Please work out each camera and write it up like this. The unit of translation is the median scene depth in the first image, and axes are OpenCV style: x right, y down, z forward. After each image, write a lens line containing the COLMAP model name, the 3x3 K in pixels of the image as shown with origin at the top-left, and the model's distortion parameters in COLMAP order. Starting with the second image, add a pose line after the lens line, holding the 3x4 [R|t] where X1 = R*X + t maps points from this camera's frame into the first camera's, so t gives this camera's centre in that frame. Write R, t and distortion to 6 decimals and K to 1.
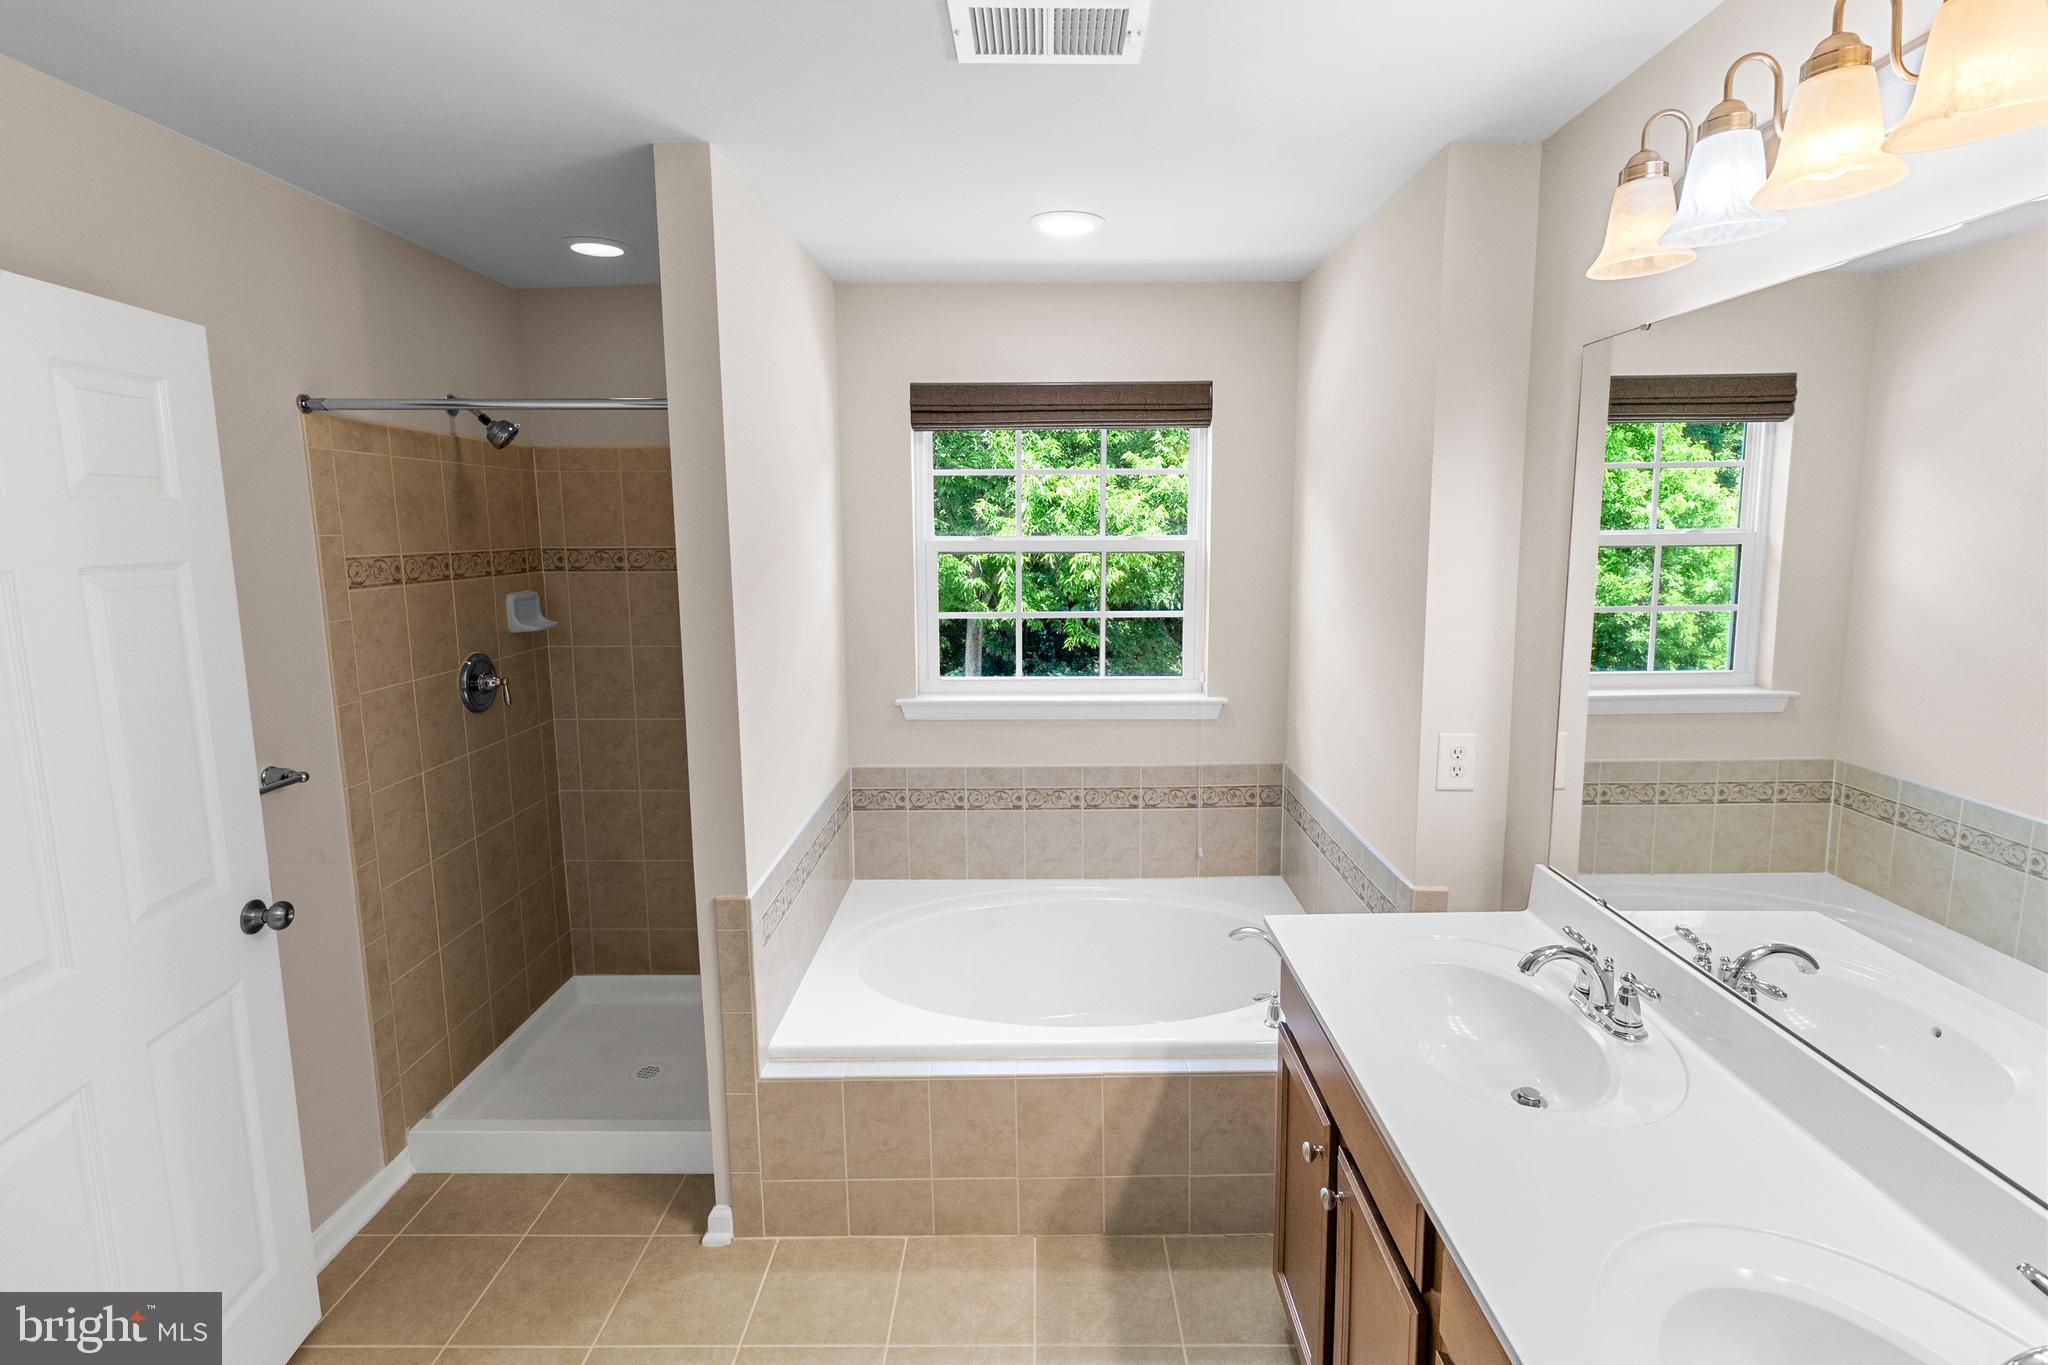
lens RADIAL K [[946.3, 0, 1033.1], [0, 946.3, 650.7], [0, 0, 1]] dist [0.001744, -0.000189]
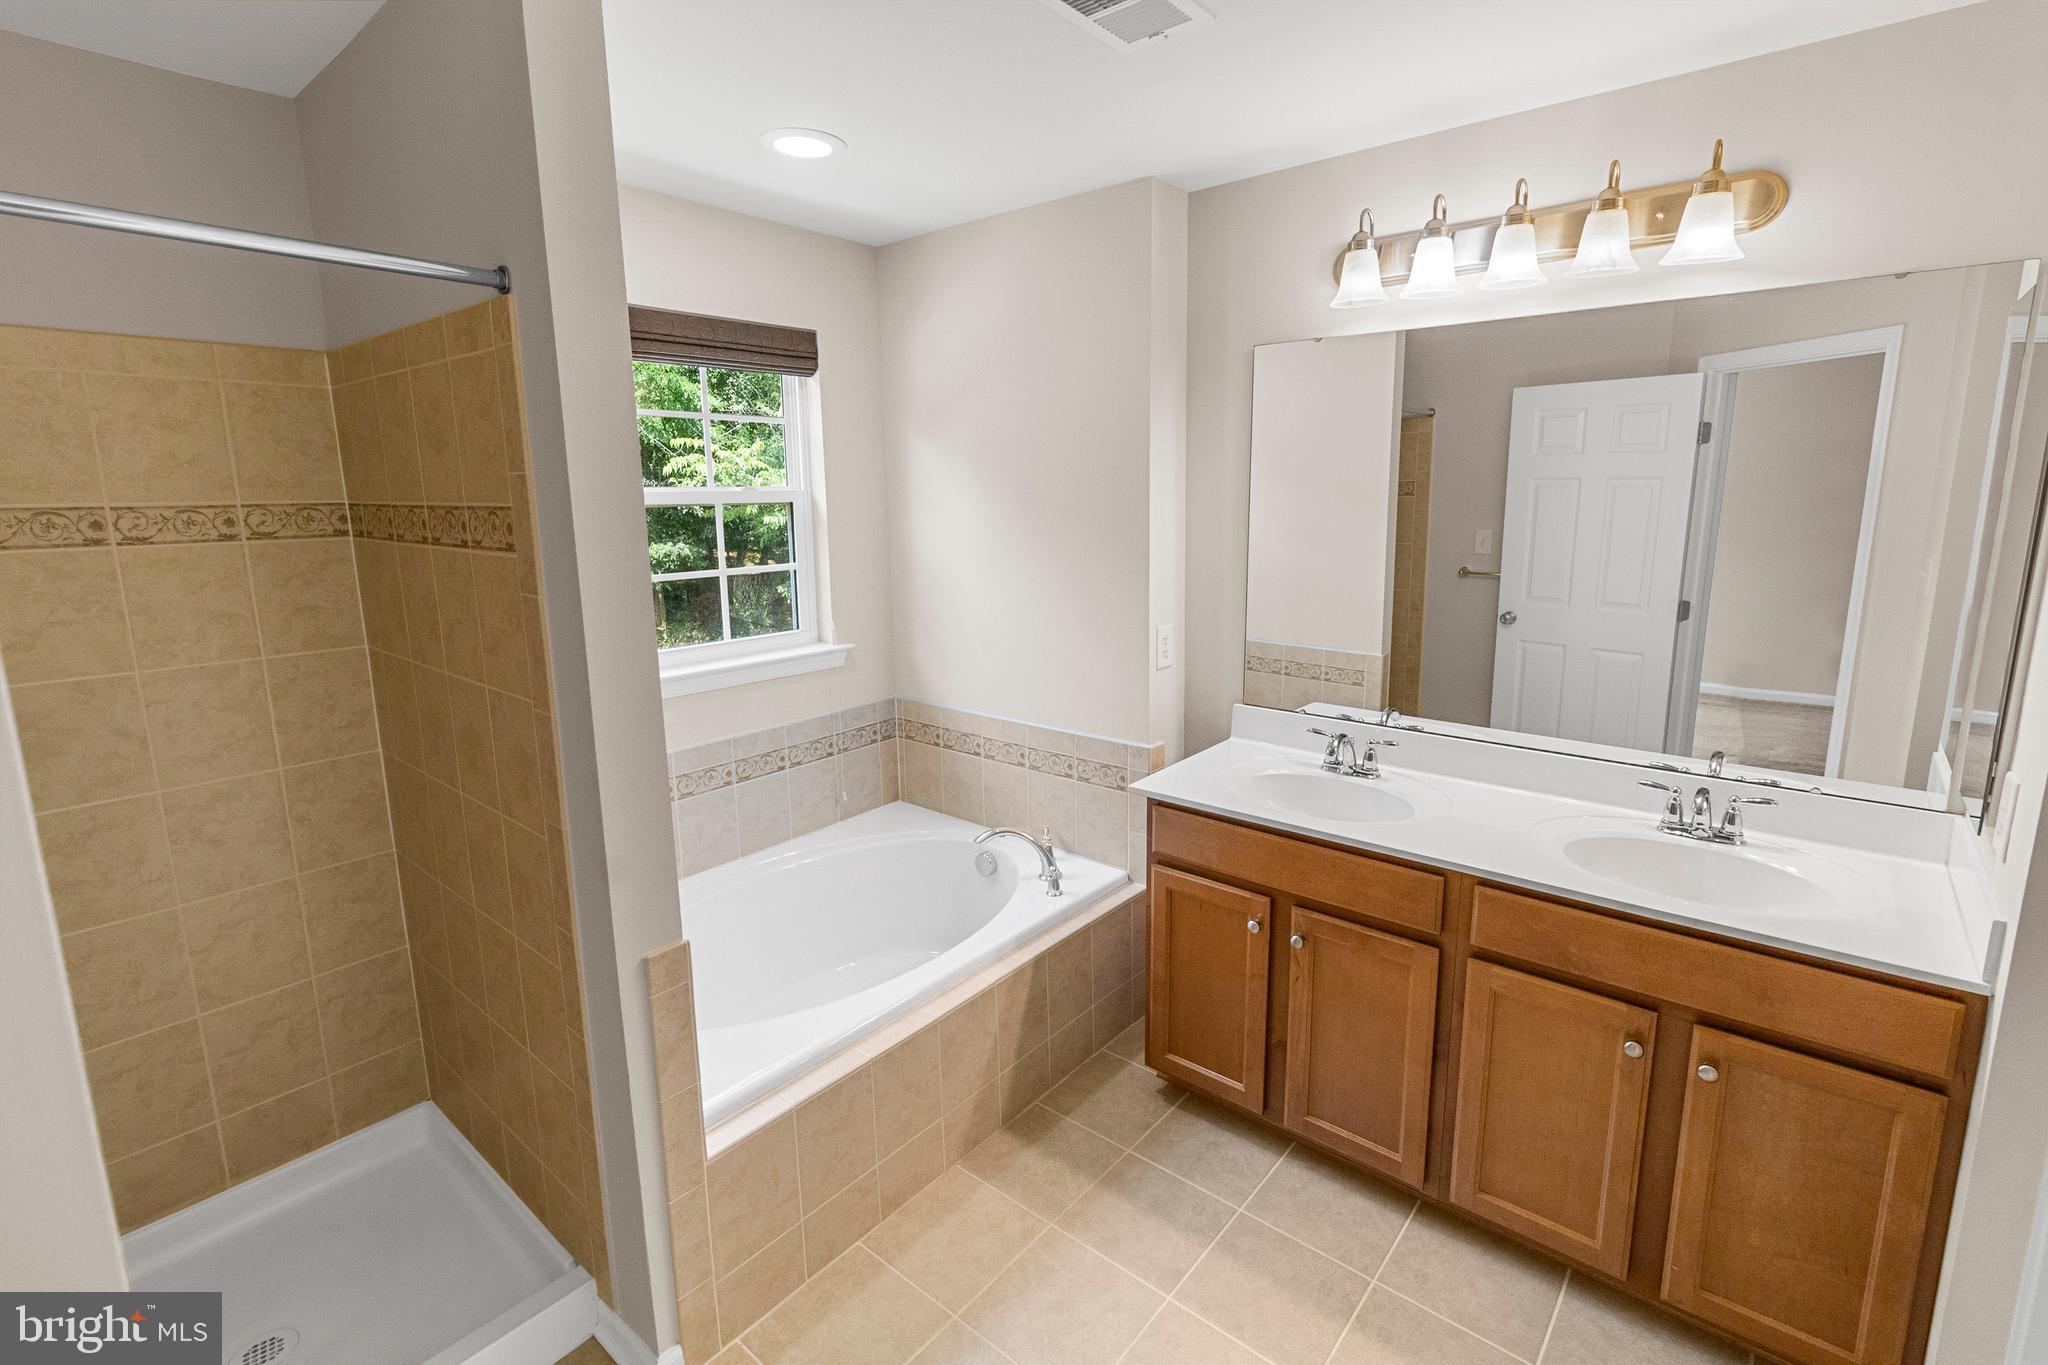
lens RADIAL K [[946.3, 0, 1033.1], [0, 946.3, 650.7], [0, 0, 1]] dist [0.001744, -0.000189]
pose [[0.633967, -0.134088, 0.761648, -0.656892], [0.109439, 0.990498, 0.083284, -0.009596], [-0.765578, 0.030555, 0.642617, 0.261282]]
